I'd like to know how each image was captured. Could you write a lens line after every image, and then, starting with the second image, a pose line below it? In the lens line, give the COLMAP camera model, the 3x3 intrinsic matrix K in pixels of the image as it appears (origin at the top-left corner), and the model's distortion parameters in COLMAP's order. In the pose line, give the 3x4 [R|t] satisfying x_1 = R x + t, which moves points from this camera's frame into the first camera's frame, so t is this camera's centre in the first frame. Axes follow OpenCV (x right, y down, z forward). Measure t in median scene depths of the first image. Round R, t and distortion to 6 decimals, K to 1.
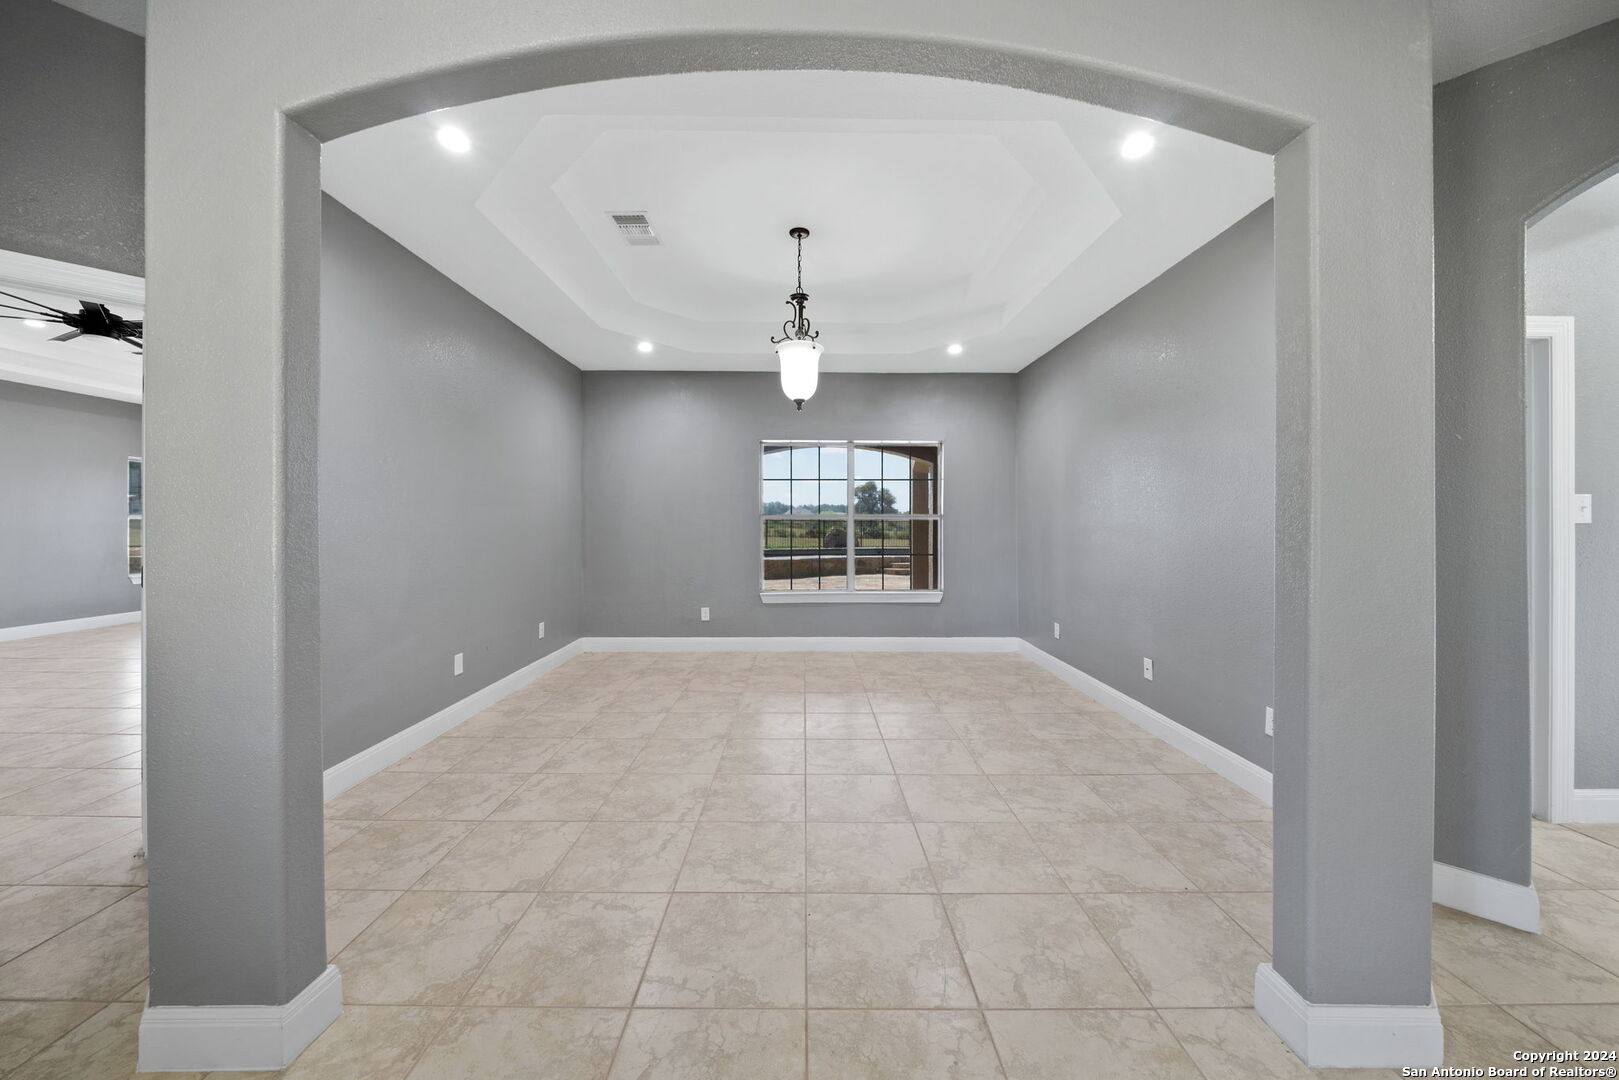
lens RADIAL K [[558.6, 0, 806.1], [0, 558.6, 526.0], [0, 0, 1]] dist [-0.008126, 0.000129]
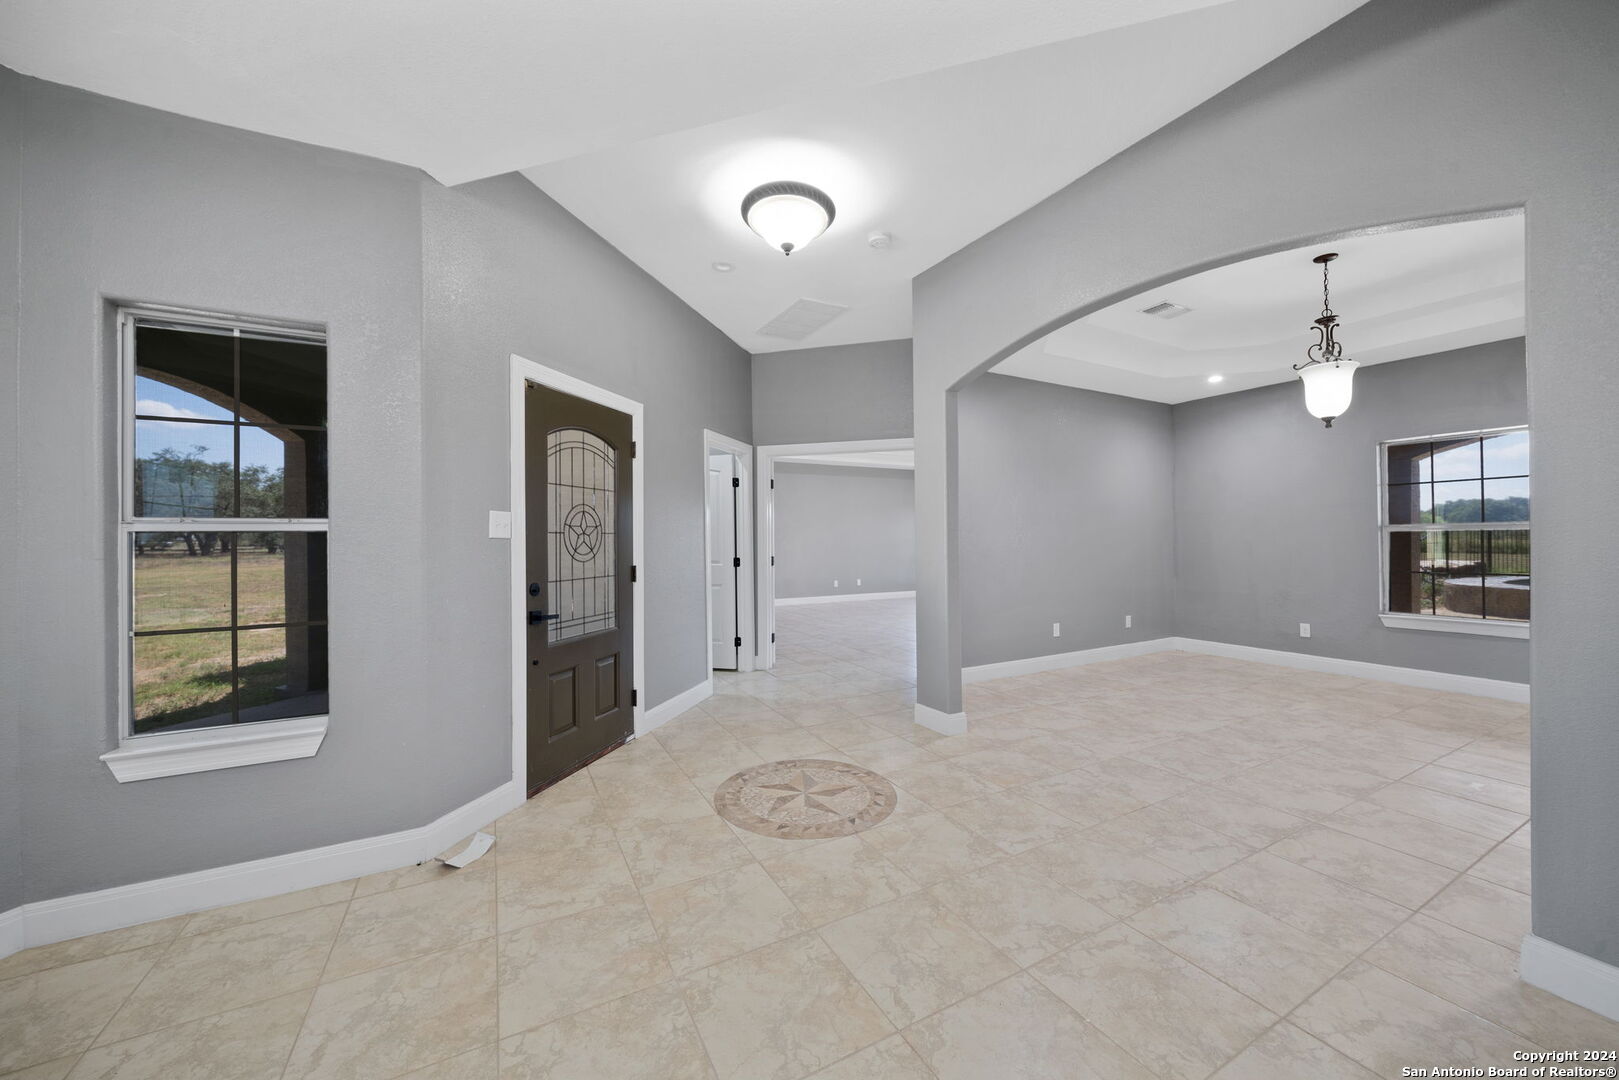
lens RADIAL K [[558.6, 0, 806.1], [0, 558.6, 526.0], [0, 0, 1]] dist [-0.008126, 0.000129]
pose [[0.460989, -0.025855, -0.887029, 0.461982], [0.003165, 0.999617, -0.027492, 0.002130], [0.887400, 0.009867, 0.460895, -0.349830]]
